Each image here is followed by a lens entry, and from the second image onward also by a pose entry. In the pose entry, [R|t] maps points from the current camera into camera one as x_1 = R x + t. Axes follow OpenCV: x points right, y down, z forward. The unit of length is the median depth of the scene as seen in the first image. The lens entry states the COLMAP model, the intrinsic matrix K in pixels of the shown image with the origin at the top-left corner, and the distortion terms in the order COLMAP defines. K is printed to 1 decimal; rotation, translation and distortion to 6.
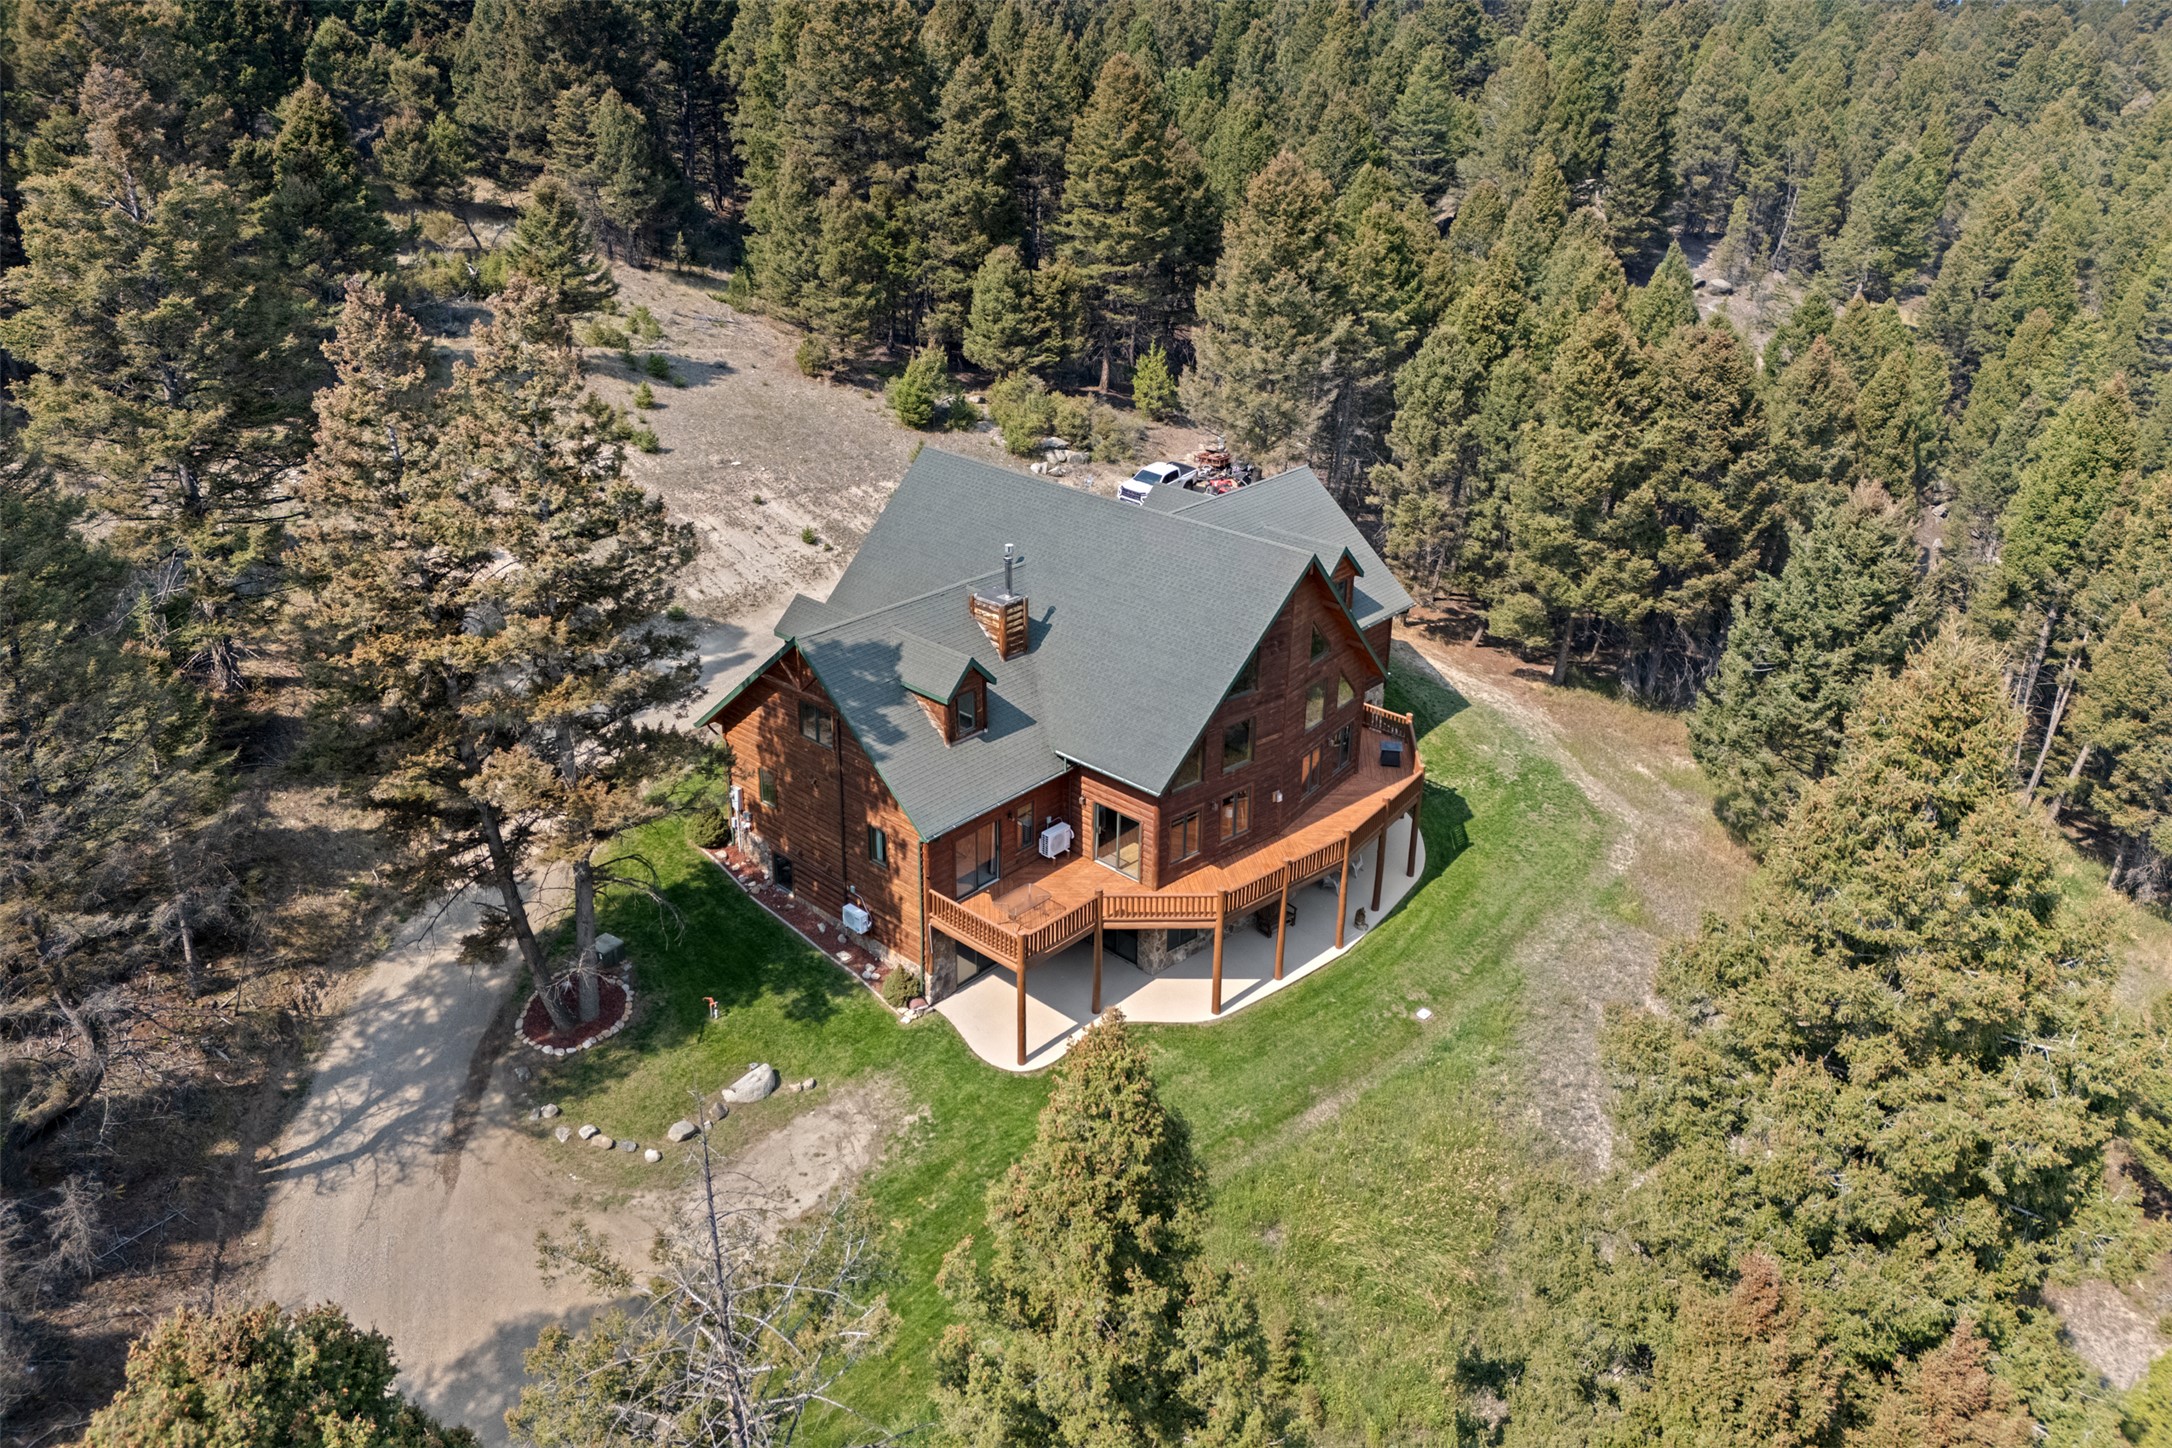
lens RADIAL K [[1595.2, 0, 1090.6], [0, 1595.2, 646.1], [0, 0, 1]] dist [0.096099, -0.104305]
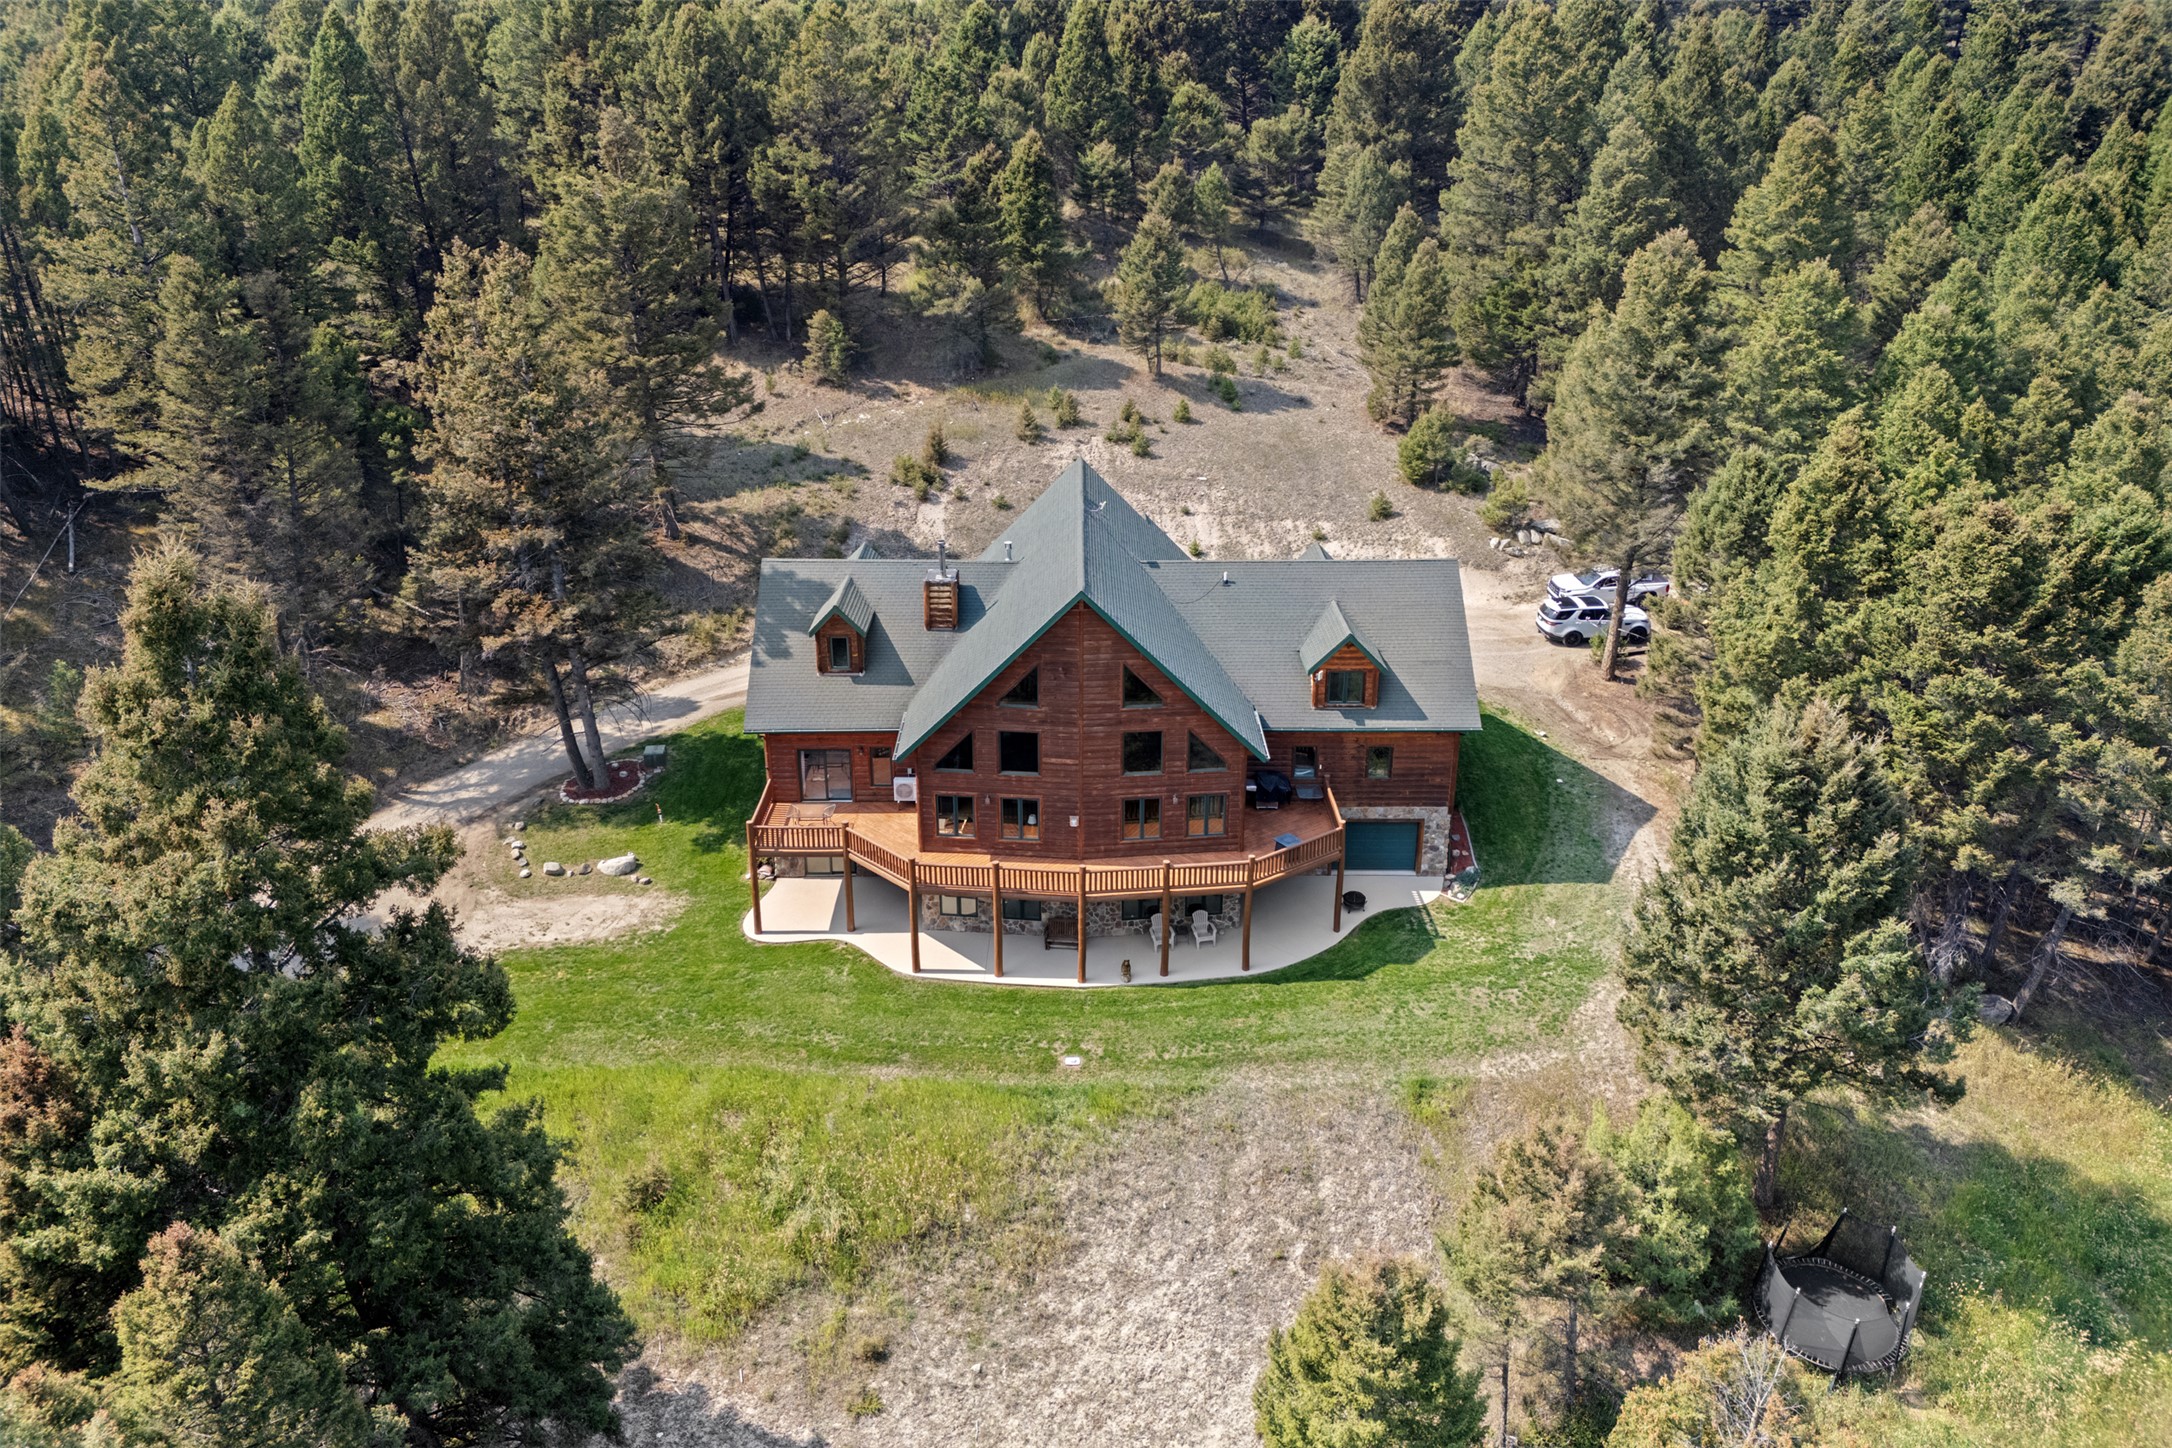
lens RADIAL K [[1616.3, 0, 1091.7], [0, 1616.3, 682.8], [0, 0, 1]] dist [0.135159, -0.186347]
pose [[0.674891, 0.260431, -0.690433, 0.473613], [-0.274549, 0.957099, 0.092648, -0.053063], [0.684942, 0.127030, 0.717439, 0.136258]]
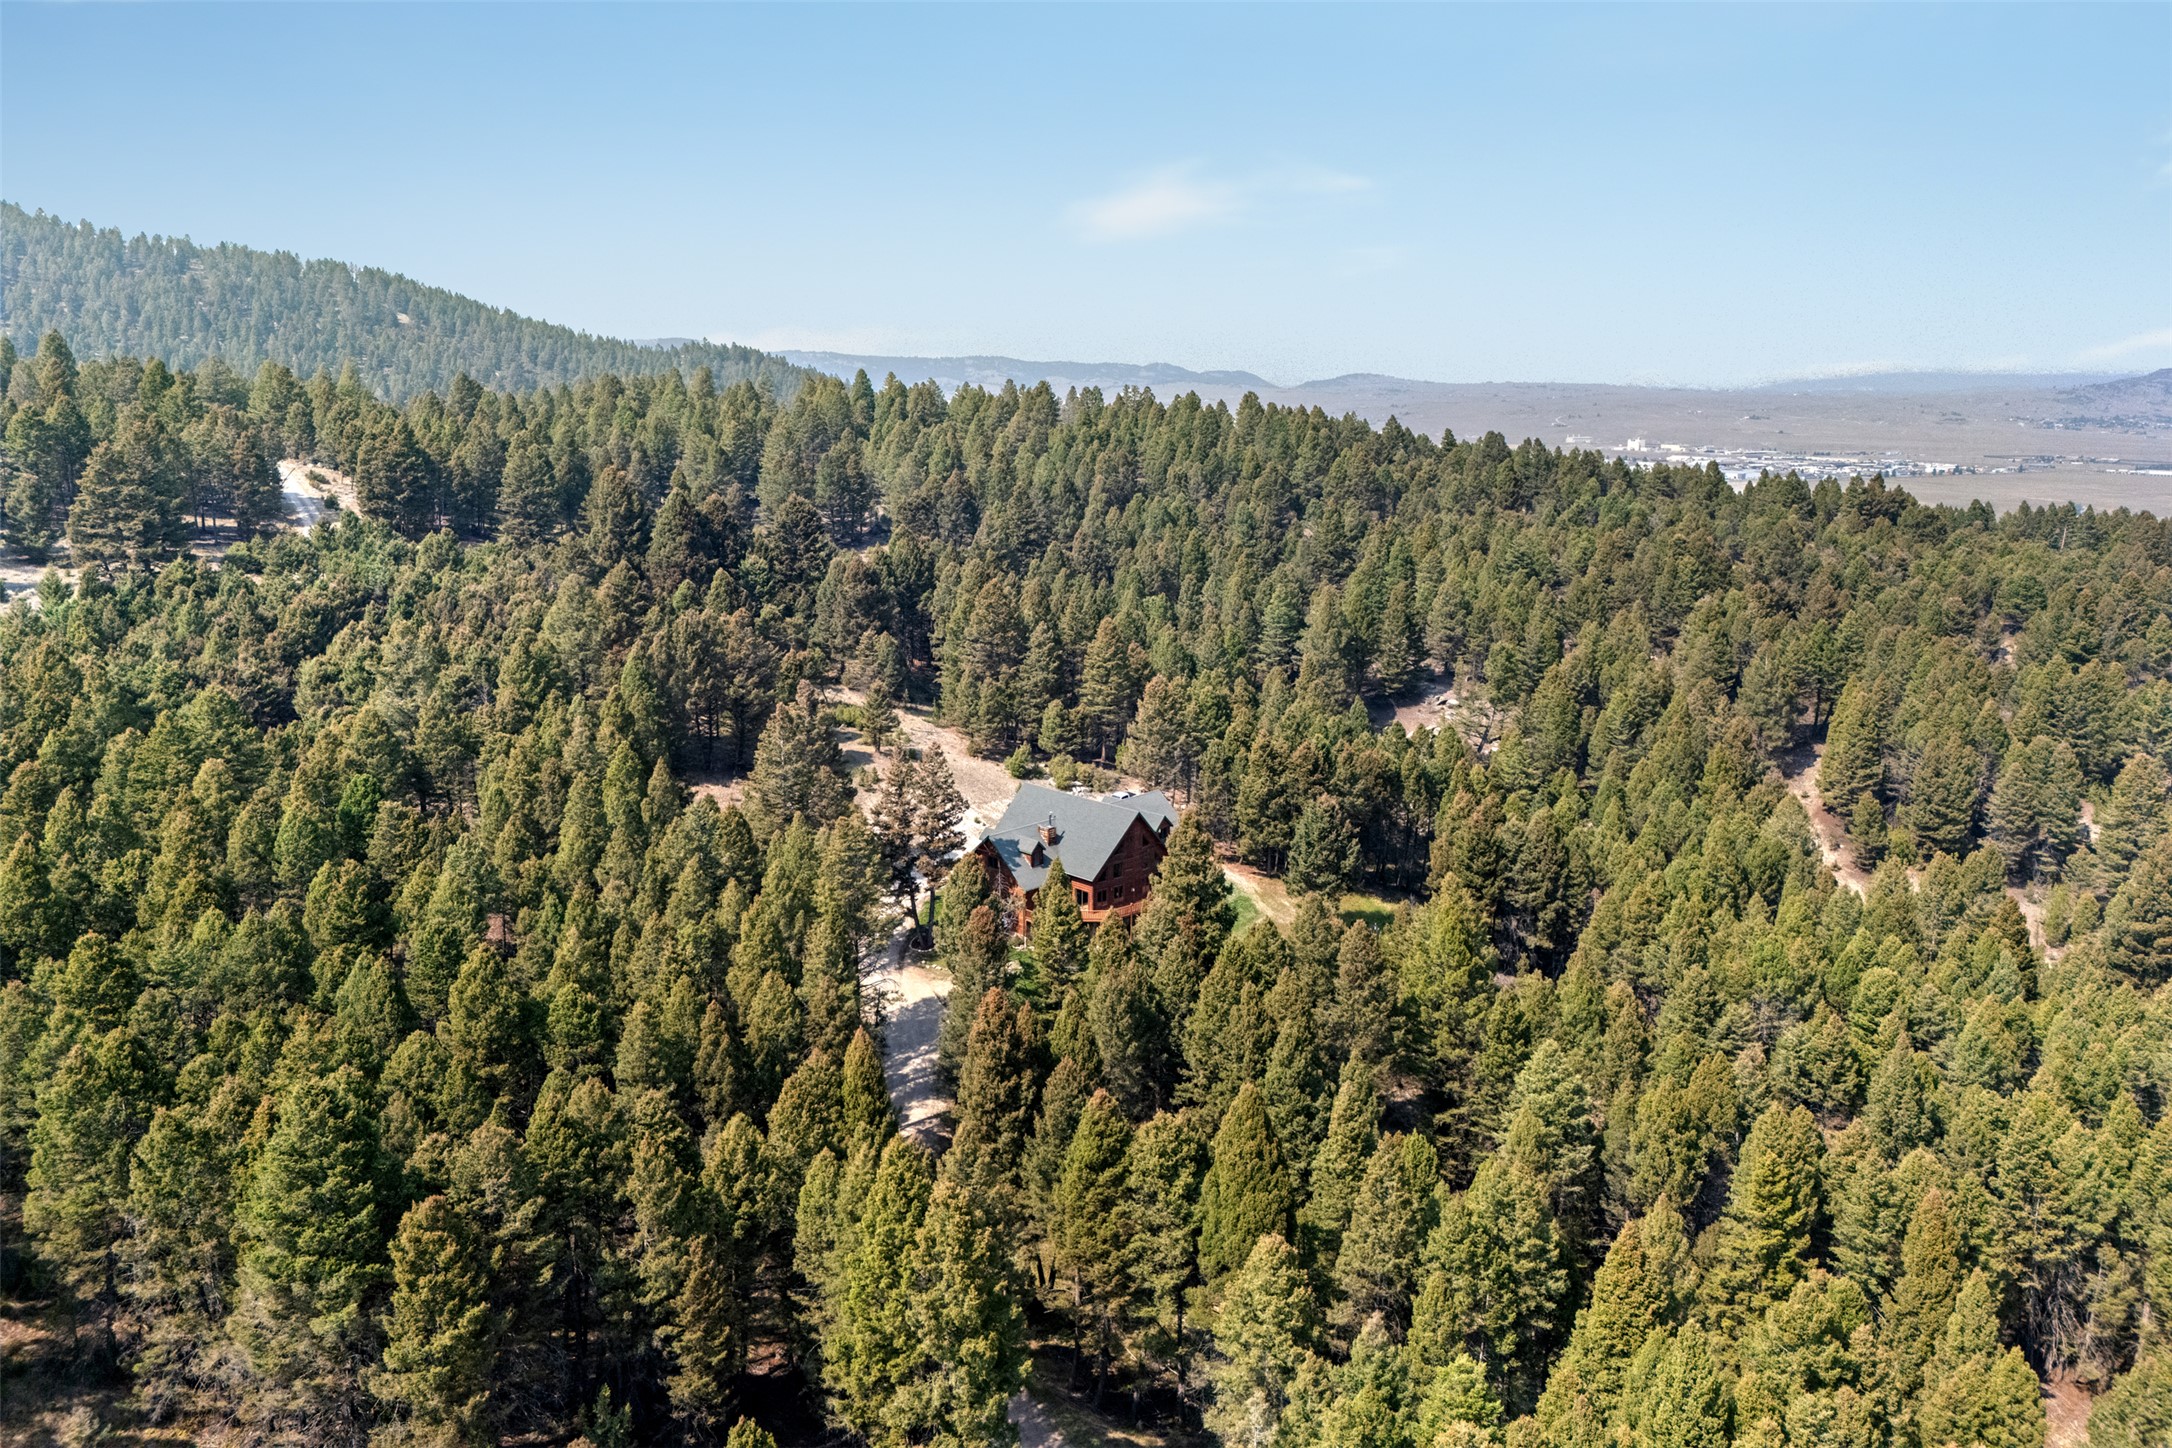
lens RADIAL K [[1595.2, 0, 1090.6], [0, 1595.2, 646.1], [0, 0, 1]] dist [0.096099, -0.104305]
pose [[0.998867, -0.007792, -0.046947, 0.106343], [-0.002715, 0.975568, -0.219680, 0.184395], [0.047511, 0.219558, 0.974442, -1.285744]]
